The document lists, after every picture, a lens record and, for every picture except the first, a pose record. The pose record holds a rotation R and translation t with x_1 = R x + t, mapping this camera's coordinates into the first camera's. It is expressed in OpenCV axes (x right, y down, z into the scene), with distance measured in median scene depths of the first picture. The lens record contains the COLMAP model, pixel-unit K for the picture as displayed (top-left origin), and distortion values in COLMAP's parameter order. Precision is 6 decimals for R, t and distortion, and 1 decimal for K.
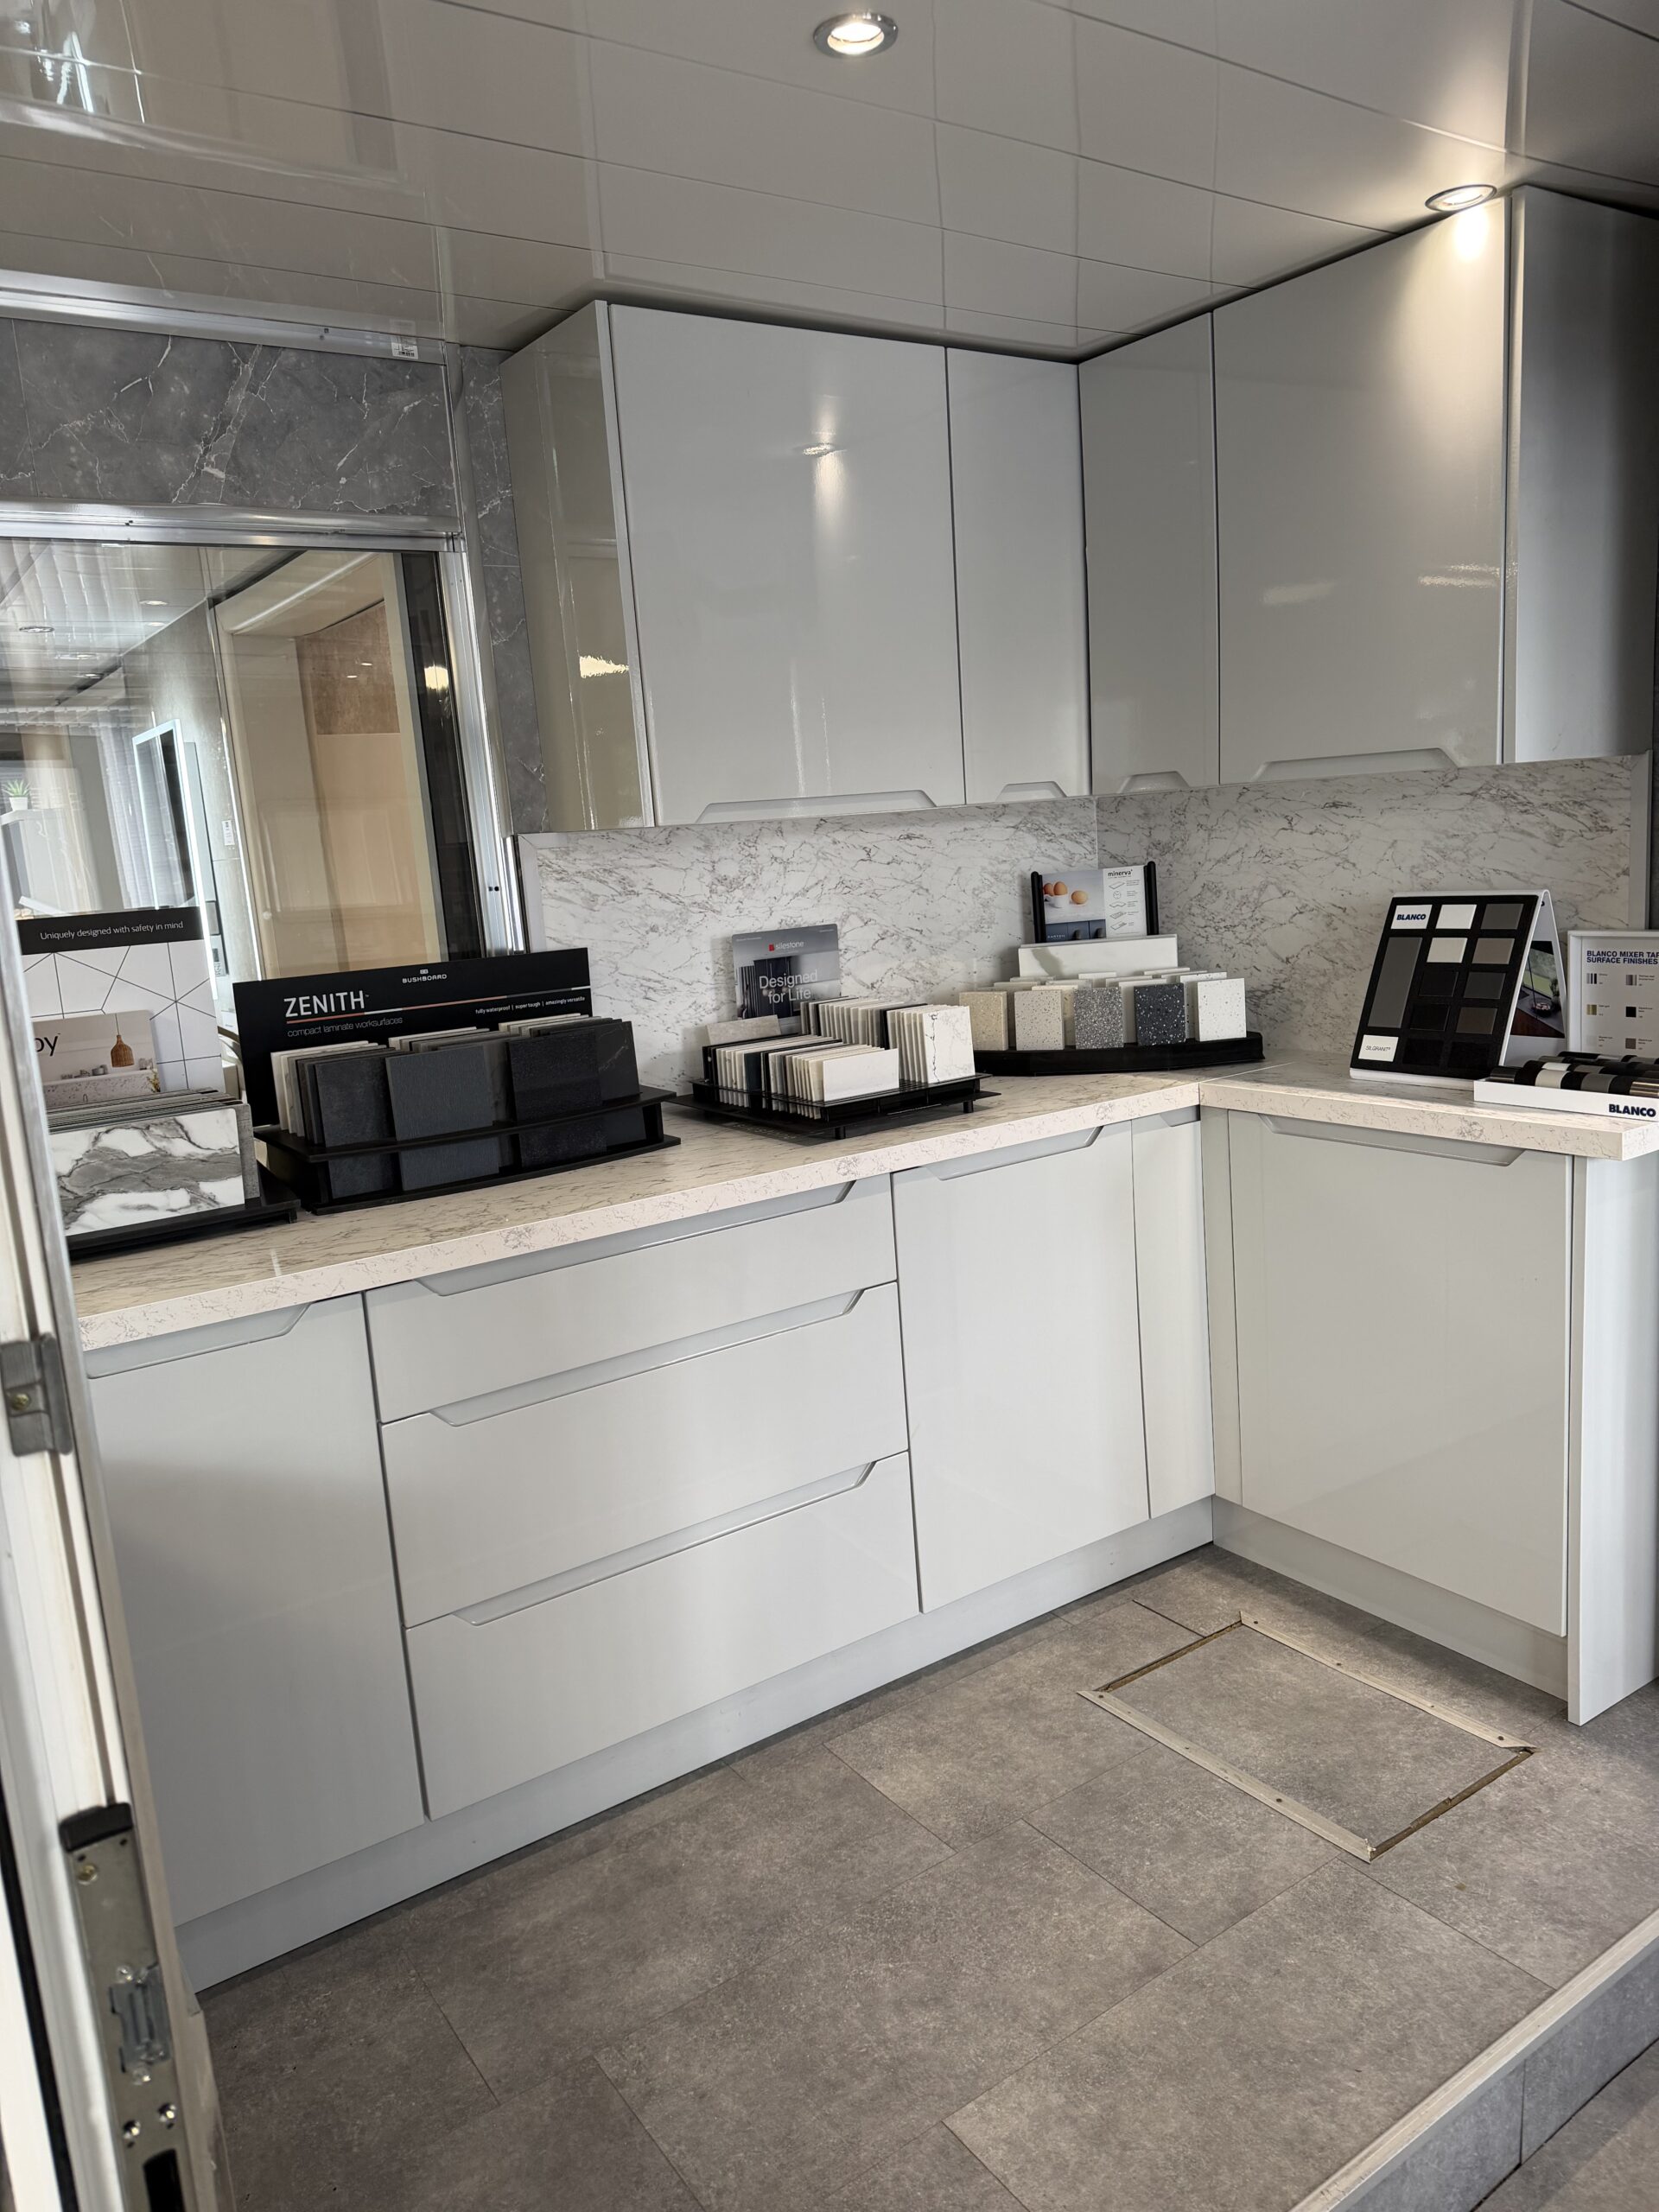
lens RADIAL K [[1551.5, 0, 831.8], [0, 1551.5, 1114.5], [0, 0, 1]] dist [0.022415, -0.026116]
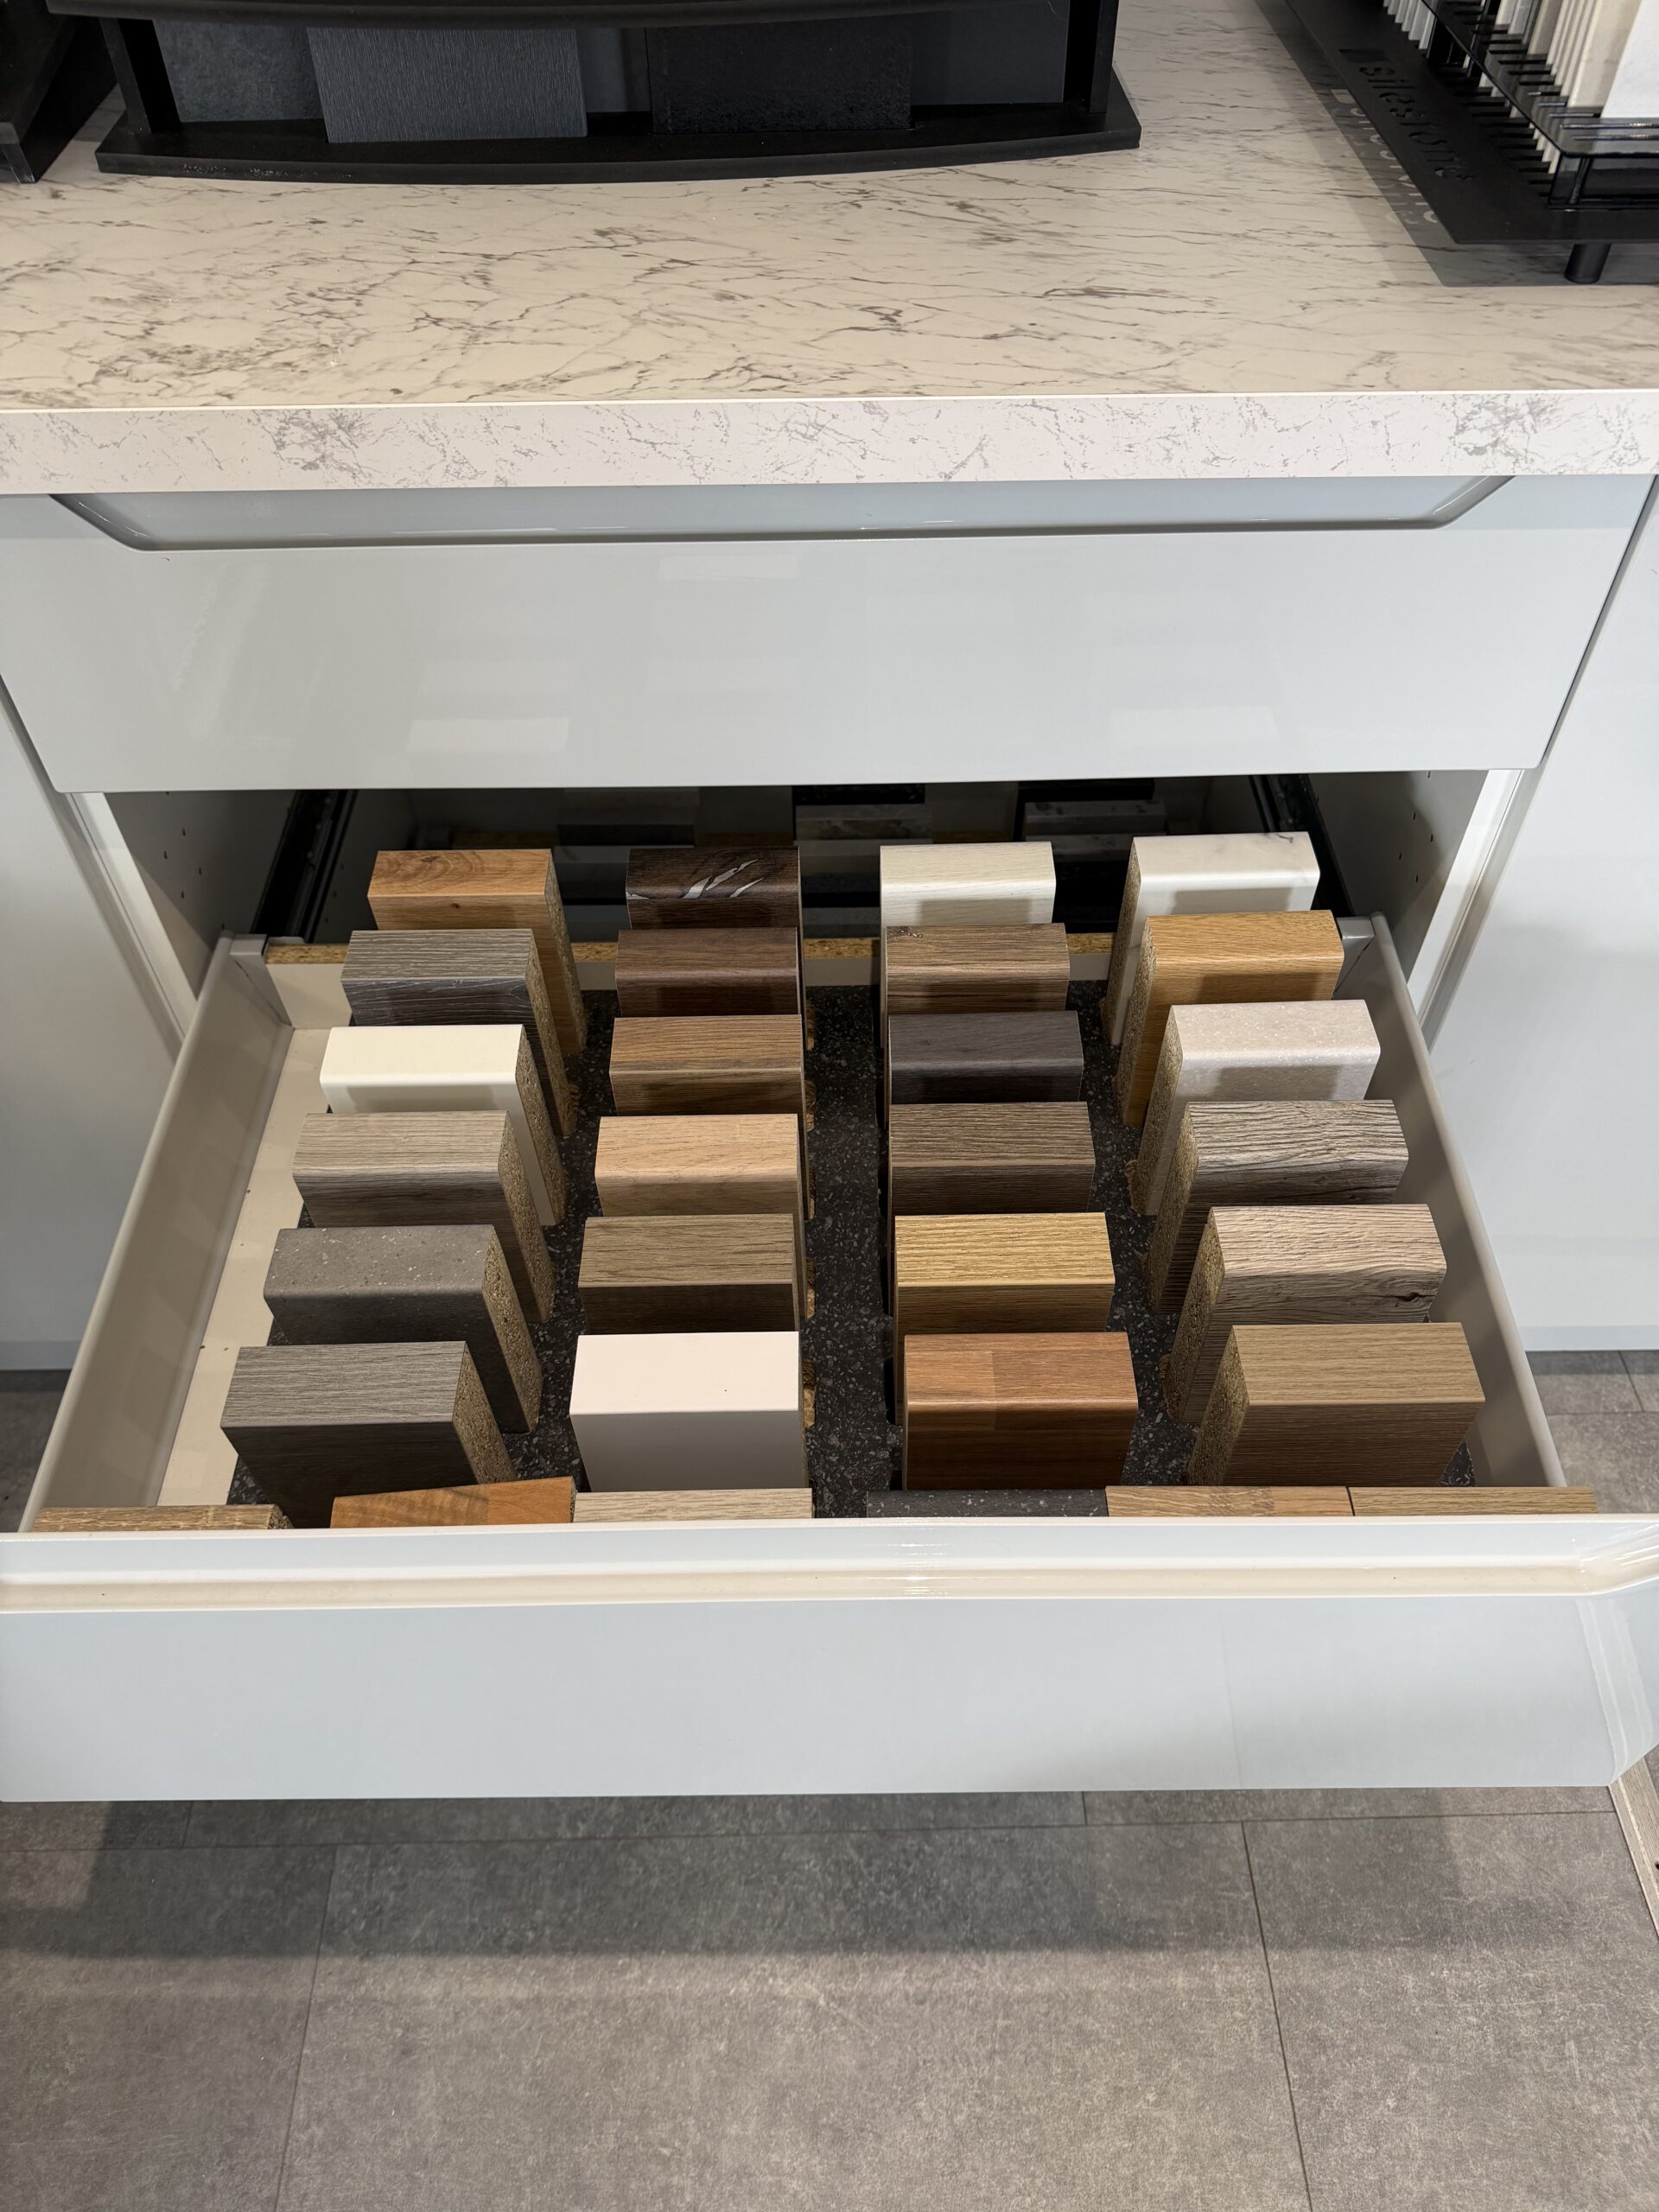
lens RADIAL K [[1551.5, 0, 825.9], [0, 1551.5, 1109.6], [0, 0, 1]] dist [0.022415, -0.026116]
pose [[0.831362, 0.459847, -0.312056, 0.063896], [-0.149155, 0.725554, 0.671807, -0.059669], [0.535341, -0.511970, 0.671786, 0.755831]]
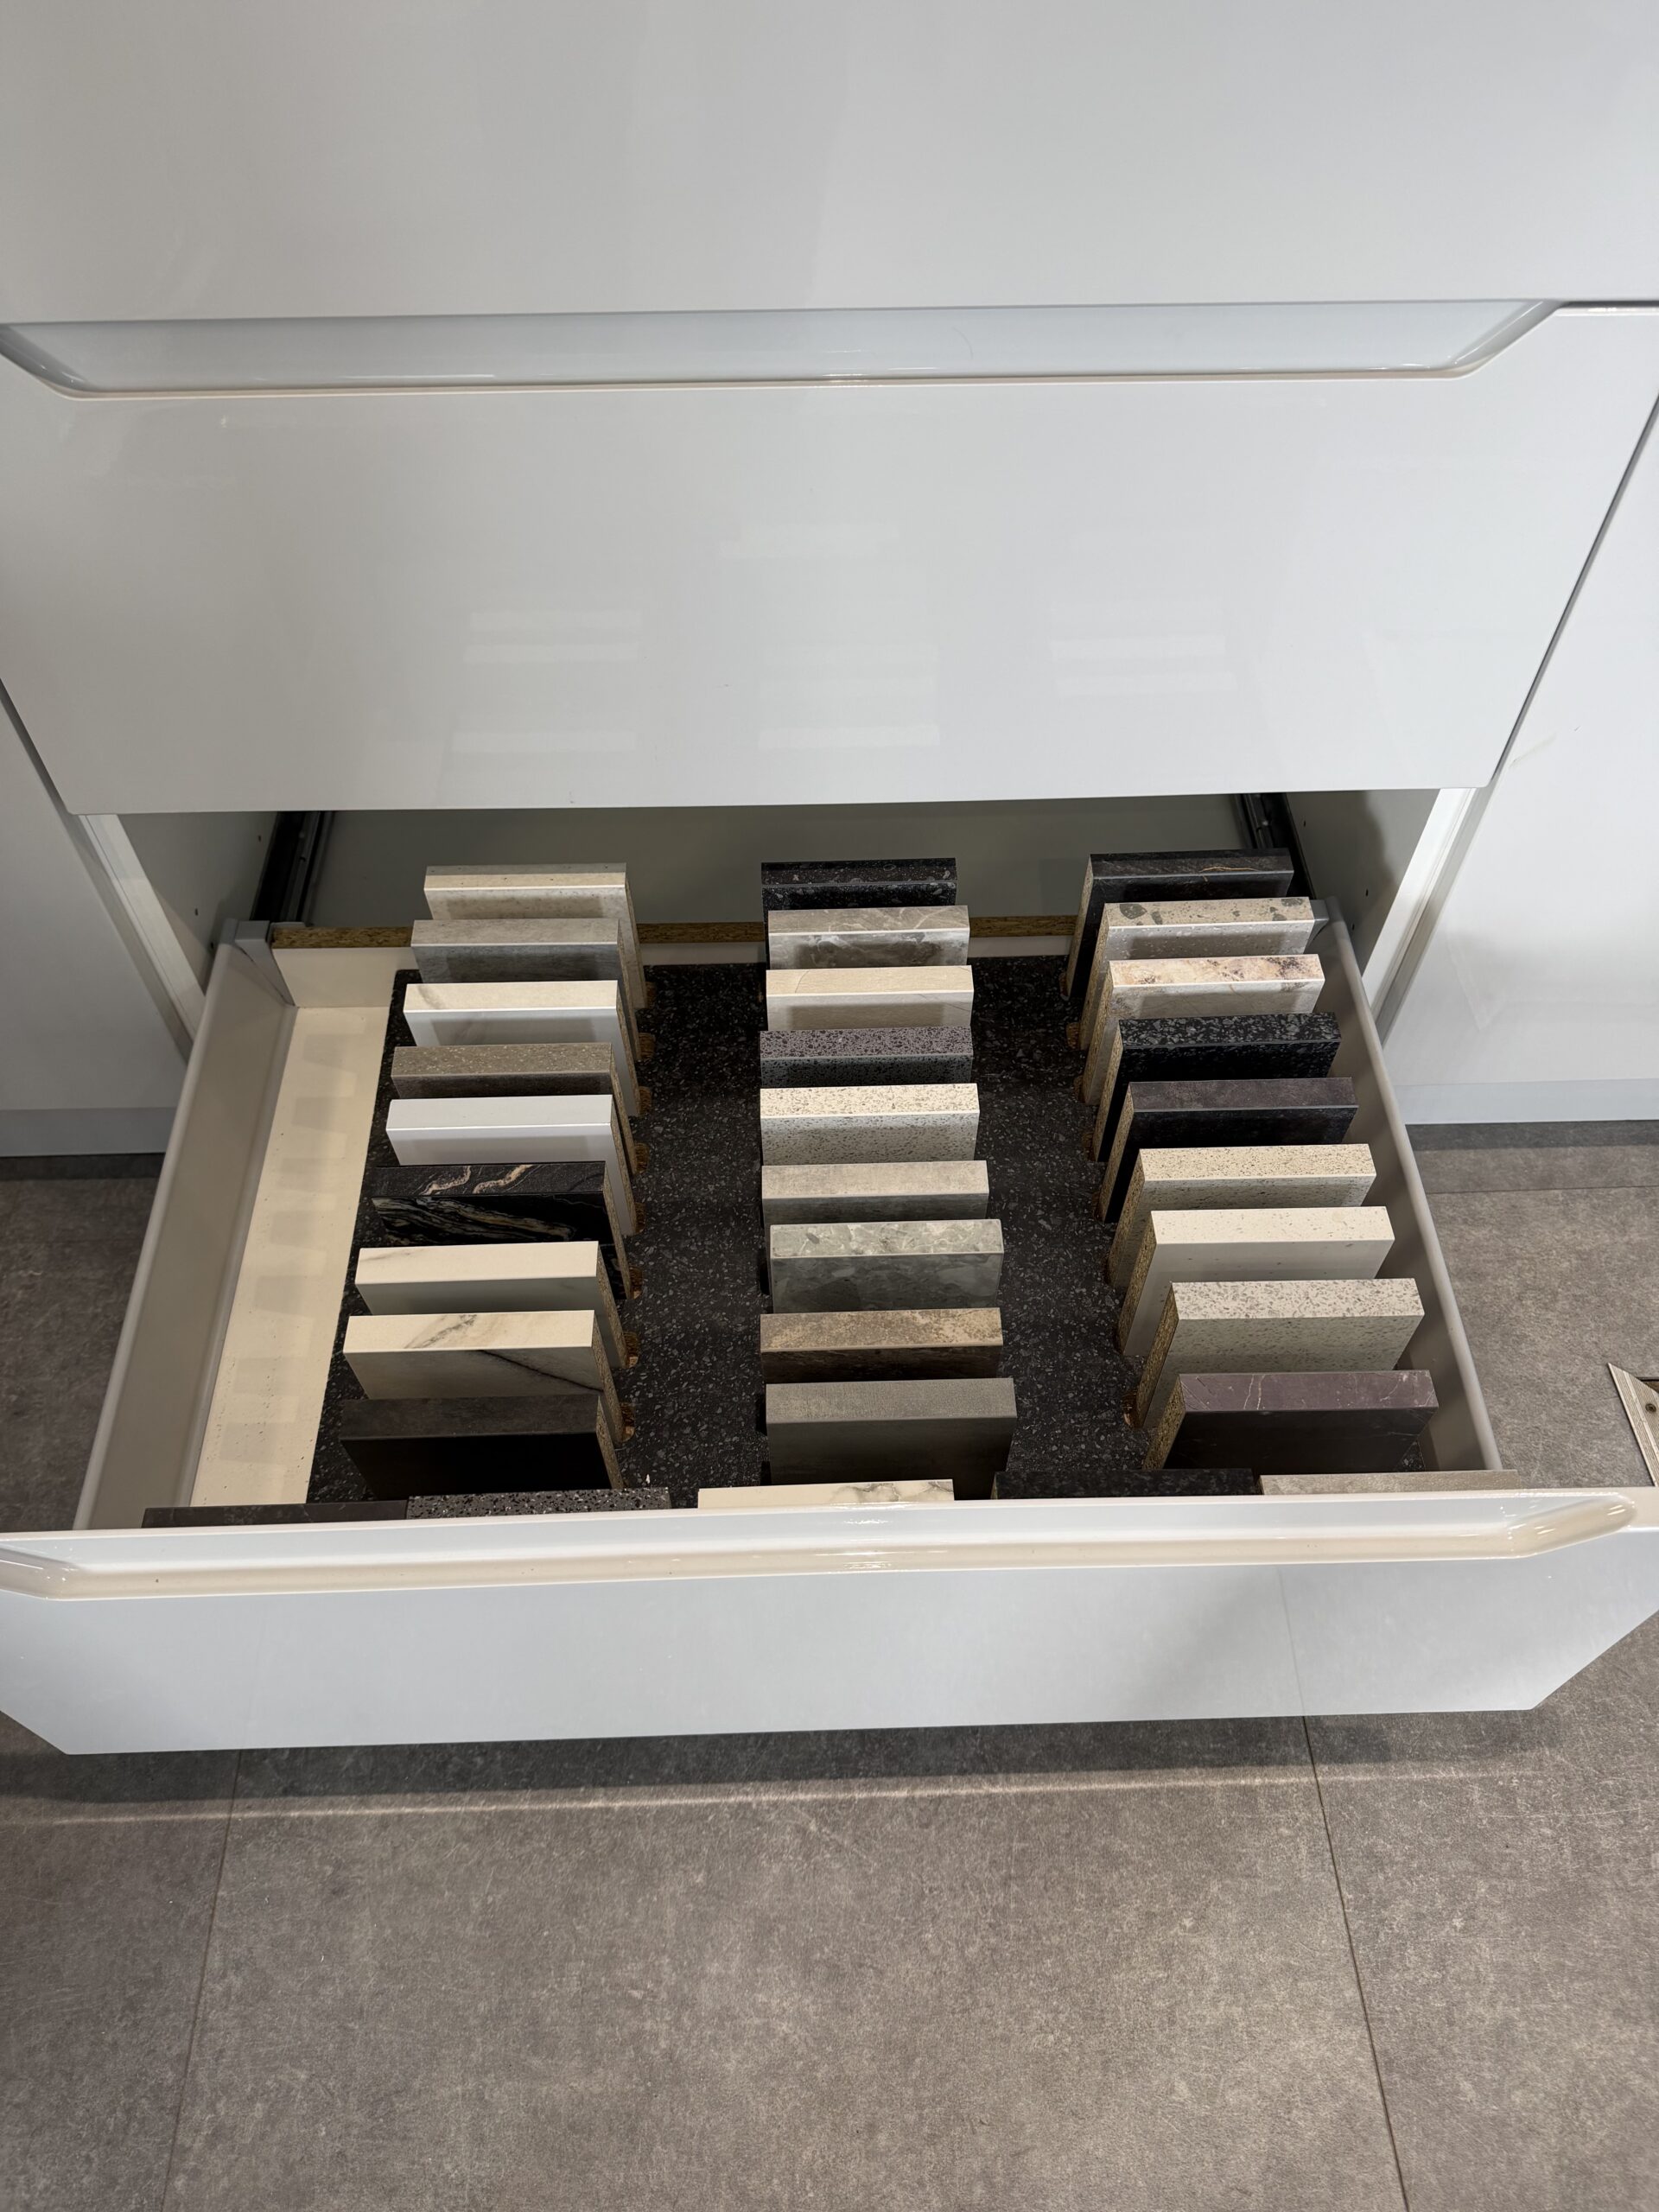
lens RADIAL K [[1551.5, 0, 831.9], [0, 1551.5, 1114.4], [0, 0, 1]] dist [0.022415, -0.026116]
pose [[0.842069, 0.476965, -0.251841, 0.057286], [-0.160174, 0.666987, 0.727649, 0.036515], [0.515038, -0.572392, 0.638046, 0.784026]]
